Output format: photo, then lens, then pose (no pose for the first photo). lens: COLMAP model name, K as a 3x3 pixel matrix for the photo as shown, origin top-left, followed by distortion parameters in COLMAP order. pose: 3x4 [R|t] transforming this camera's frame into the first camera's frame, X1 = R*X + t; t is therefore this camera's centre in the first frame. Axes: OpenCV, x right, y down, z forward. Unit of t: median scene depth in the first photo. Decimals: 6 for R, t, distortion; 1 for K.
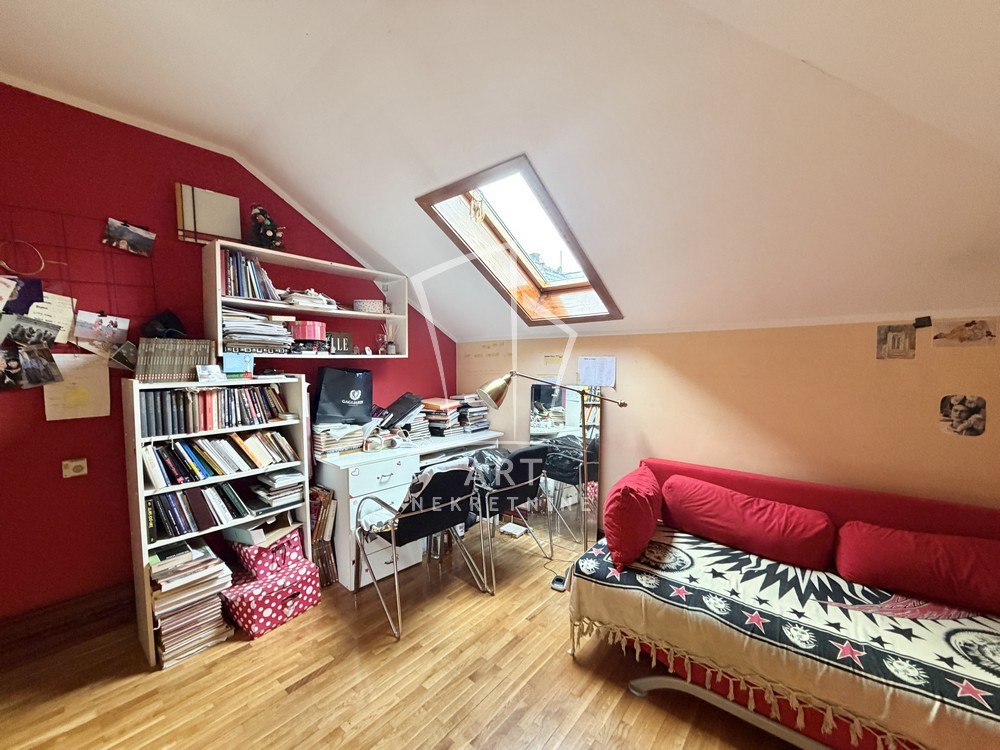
lens RADIAL K [[396.3, 0, 498.5], [0, 396.3, 369.1], [0, 0, 1]] dist [-0.001351, 0.000554]
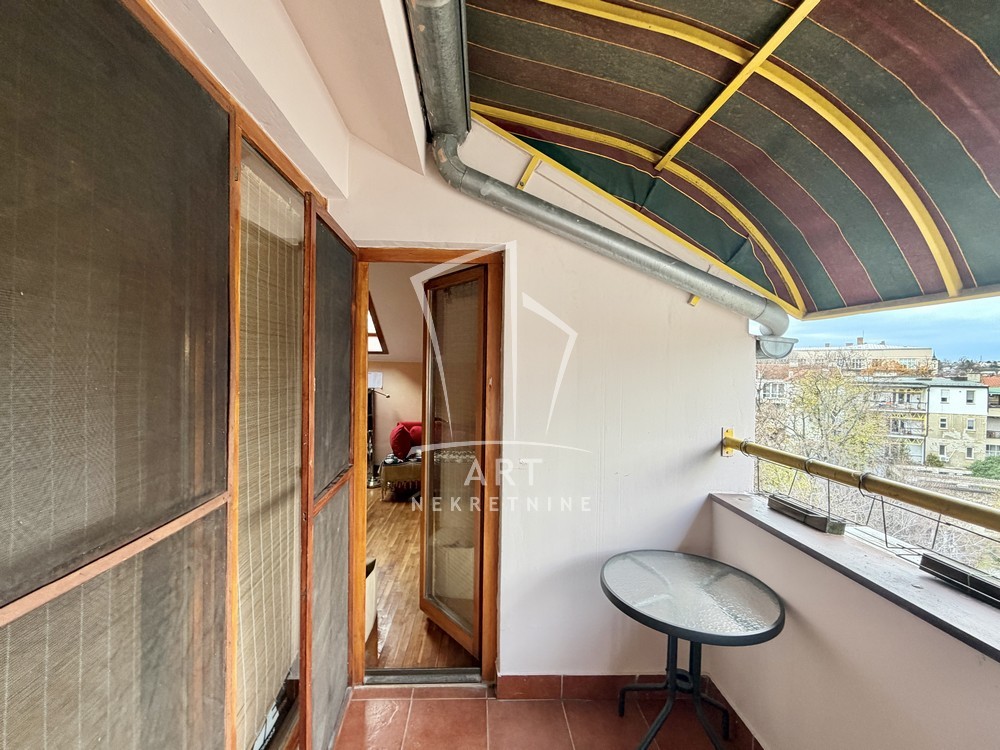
lens RADIAL K [[396.3, 0, 496.8], [0, 396.3, 375.2], [0, 0, 1]] dist [-0.001351, 0.000554]
pose [[0.730074, 0.003284, 0.683361, -1.208388], [0.002370, 0.999970, -0.007338, -0.006475], [-0.683364, 0.006977, 0.730044, -1.550608]]
